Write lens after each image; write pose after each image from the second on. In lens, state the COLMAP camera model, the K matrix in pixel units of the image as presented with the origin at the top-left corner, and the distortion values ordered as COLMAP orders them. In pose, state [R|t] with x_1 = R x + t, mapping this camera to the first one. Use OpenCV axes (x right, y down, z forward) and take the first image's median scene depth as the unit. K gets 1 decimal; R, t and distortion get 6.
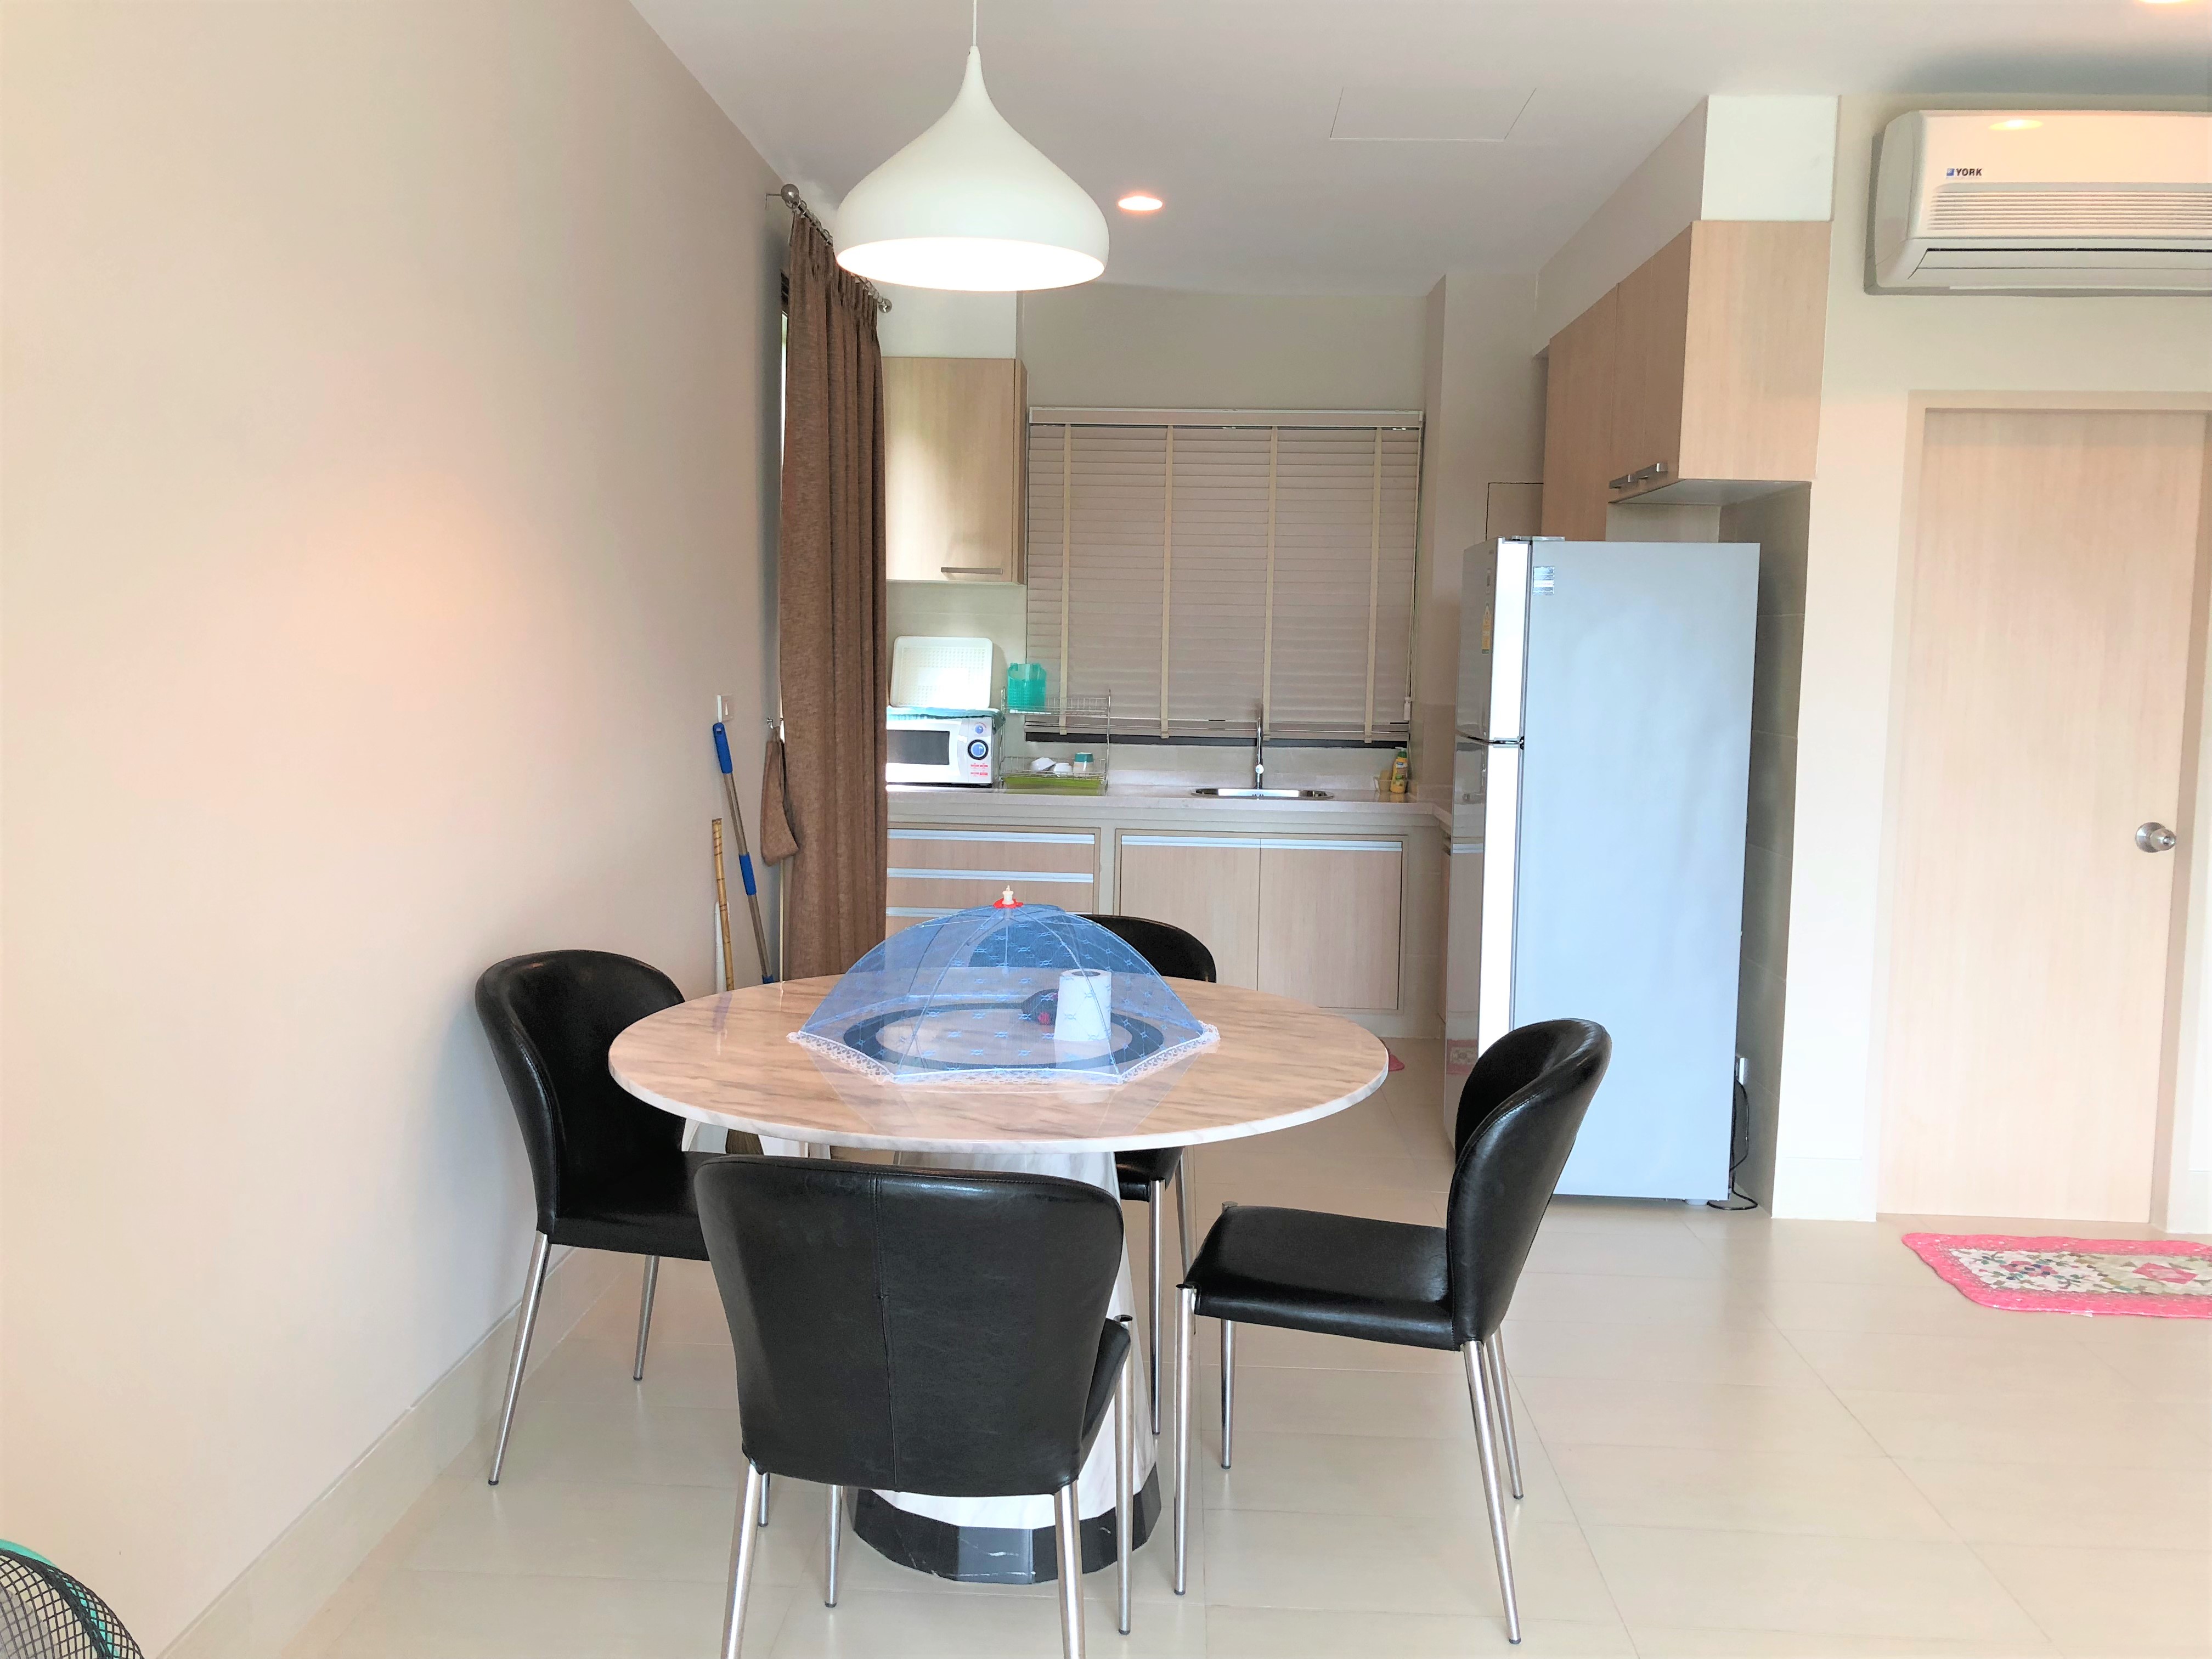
lens RADIAL K [[1821.9, 0, 1102.6], [0, 1821.9, 812.4], [0, 0, 1]] dist [0.128974, -0.241202]
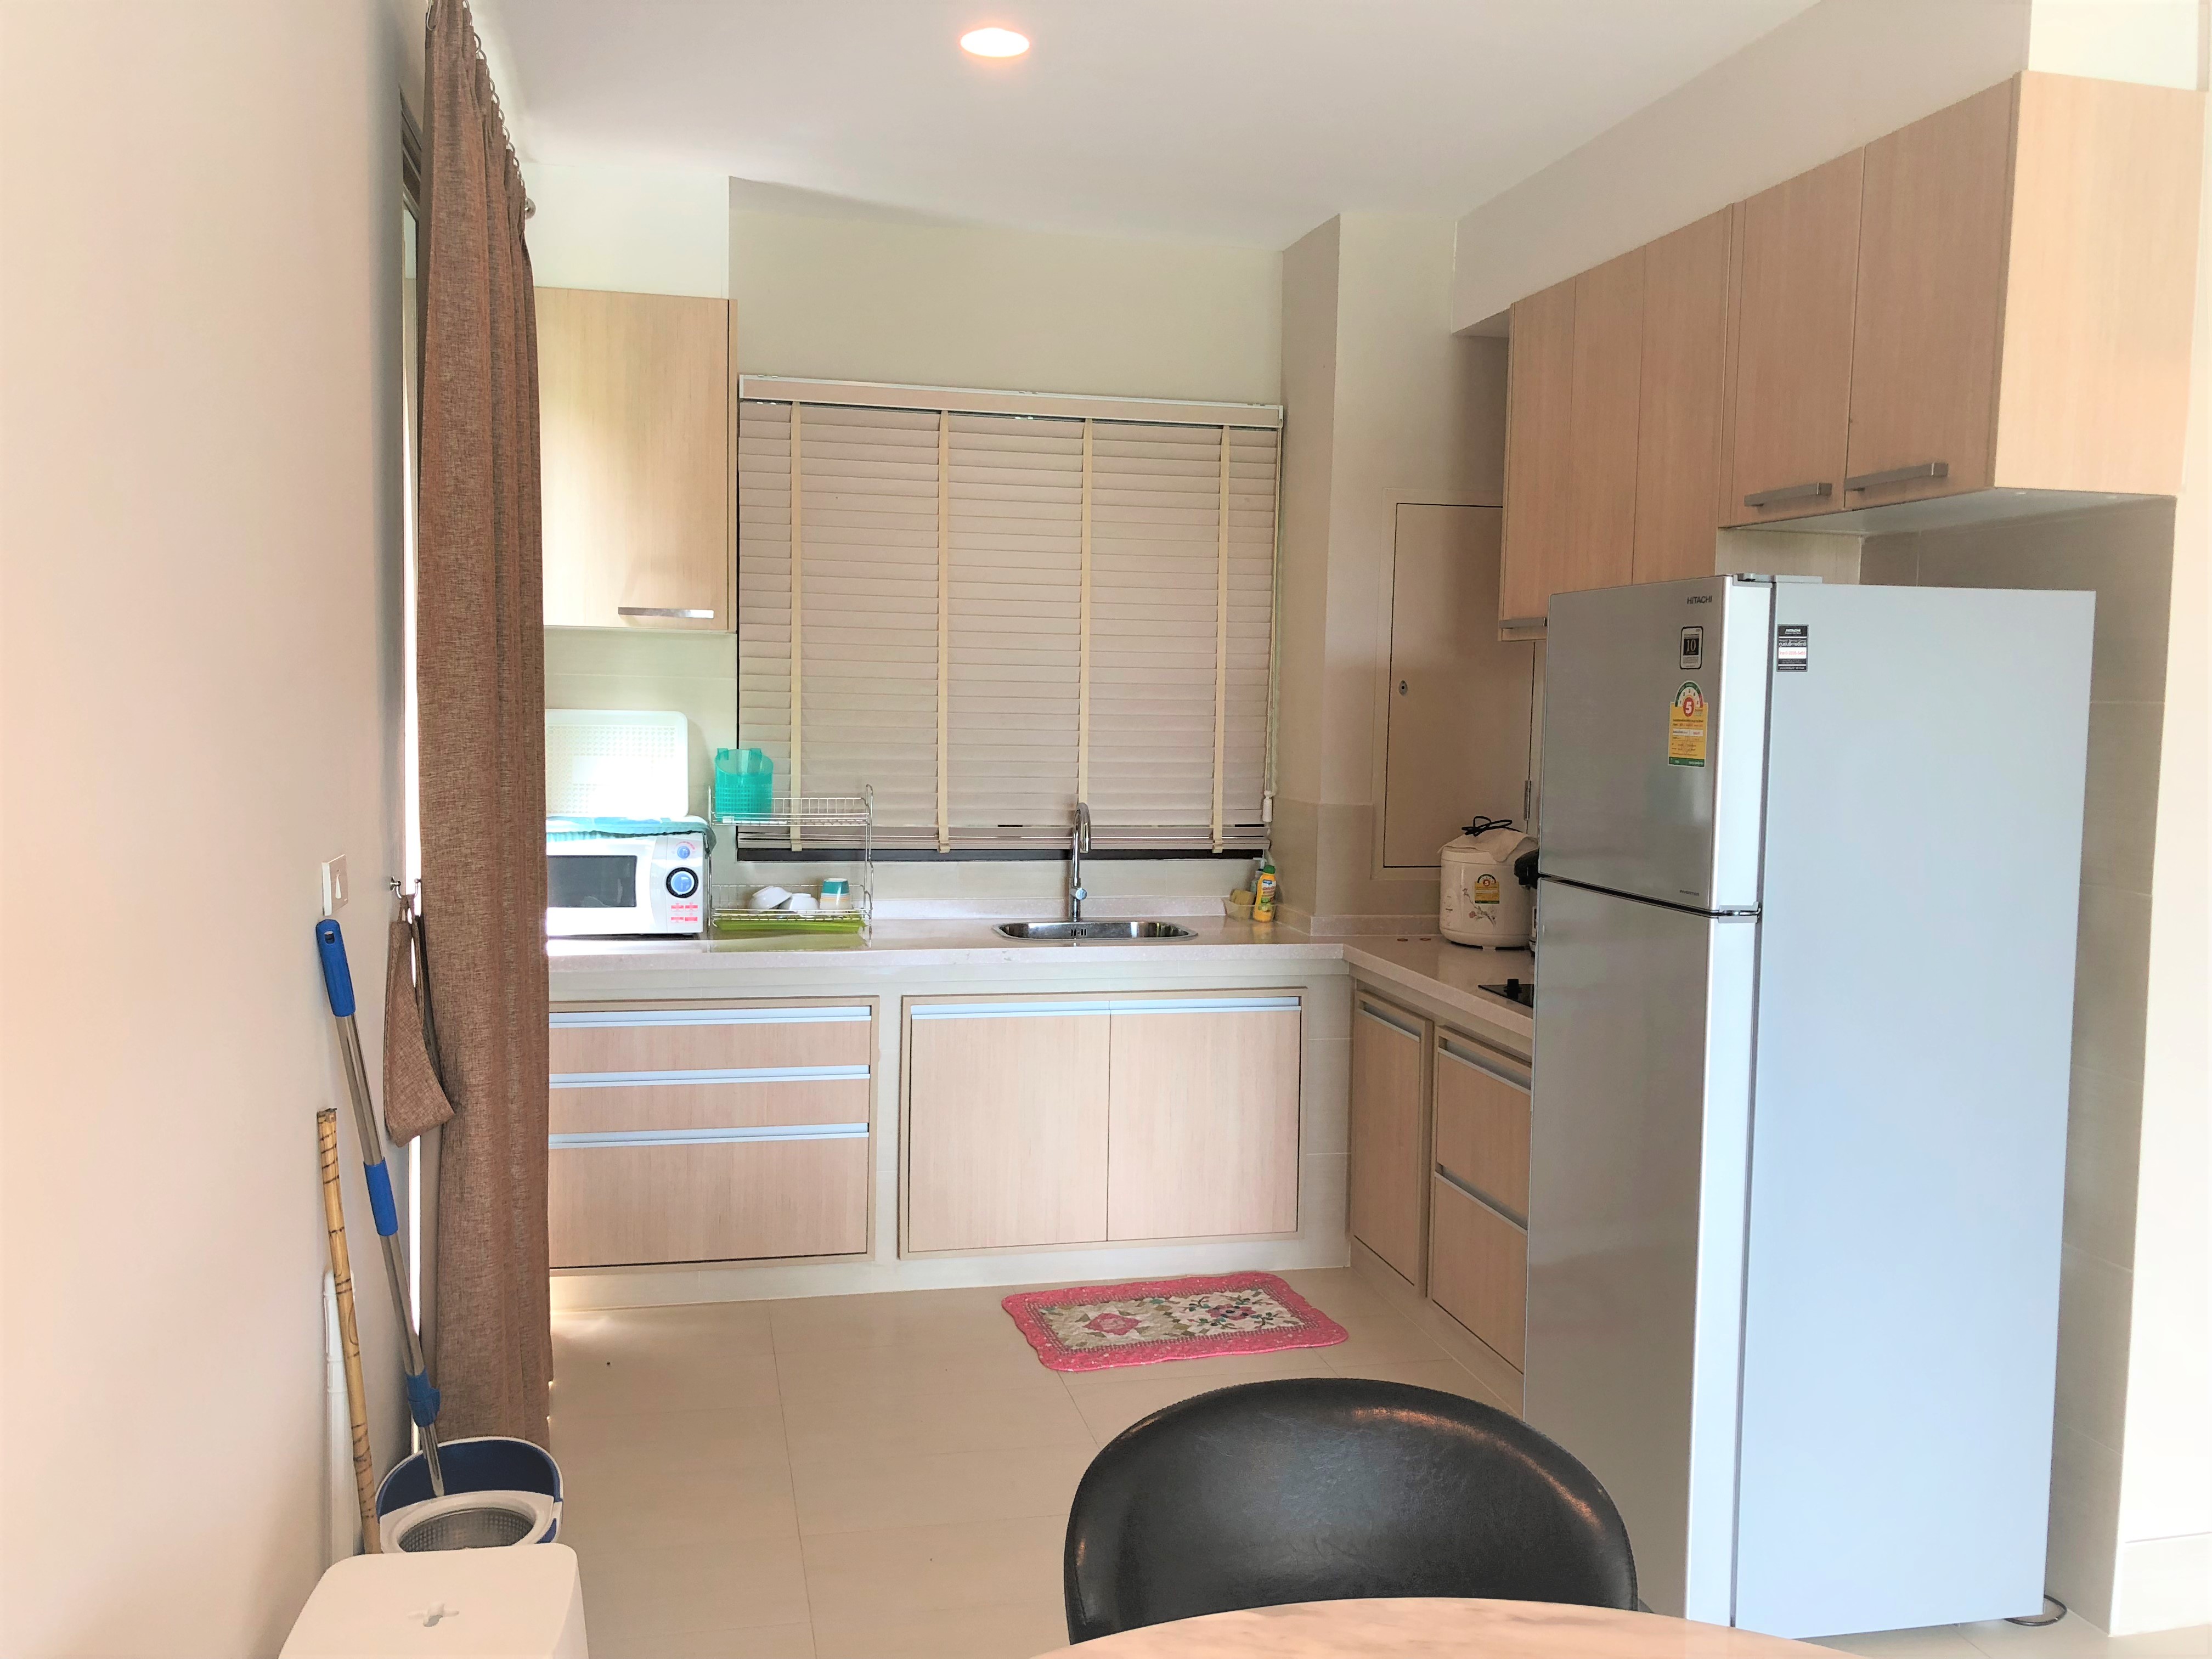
lens RADIAL K [[1829.8, 0, 1101.8], [0, 1829.8, 804.5], [0, 0, 1]] dist [0.076635, -0.068115]
pose [[0.964619, -0.017720, 0.263052, -0.095938], [0.024135, 0.999484, -0.021174, -0.044782], [-0.262541, 0.026774, 0.964549, 0.315809]]
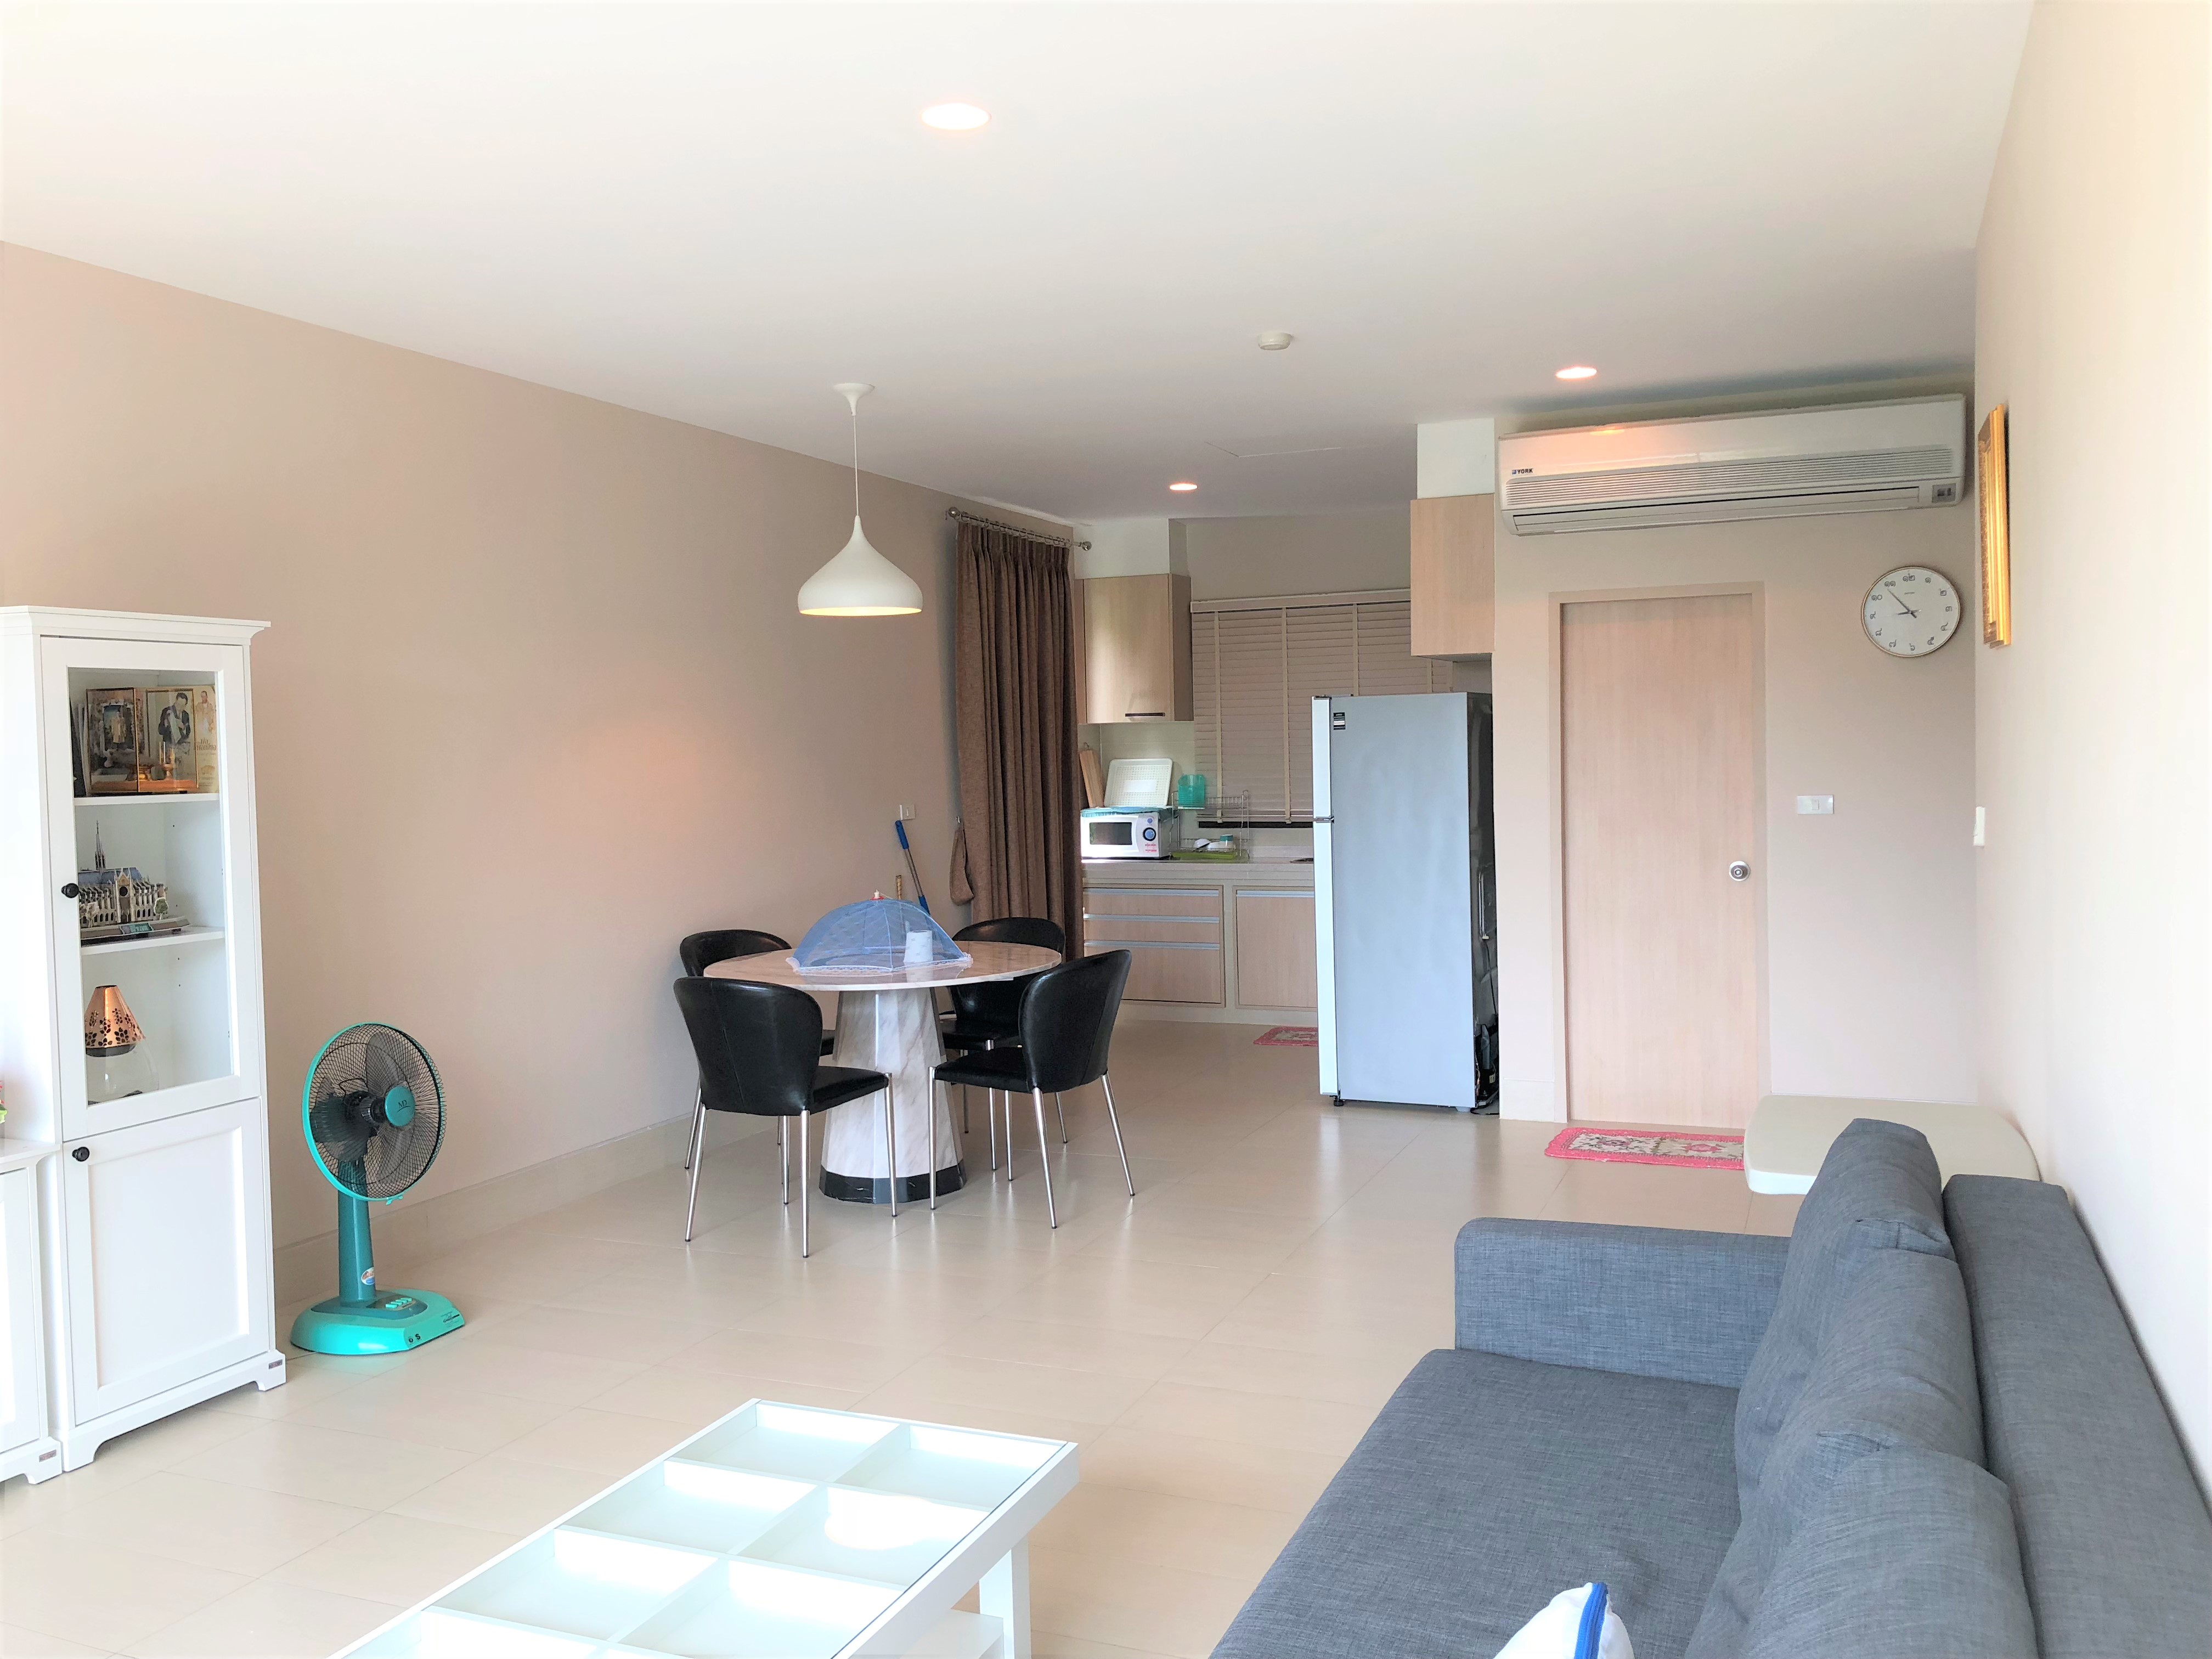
lens RADIAL K [[1804.7, 0, 1106.0], [0, 1804.7, 829.5], [0, 0, 1]] dist [0.066106, -0.070872]
pose [[0.940492, -0.026020, -0.338817, 0.395271], [0.011088, 0.998883, -0.045932, 0.028824], [0.339634, 0.039442, 0.939730, -0.392913]]
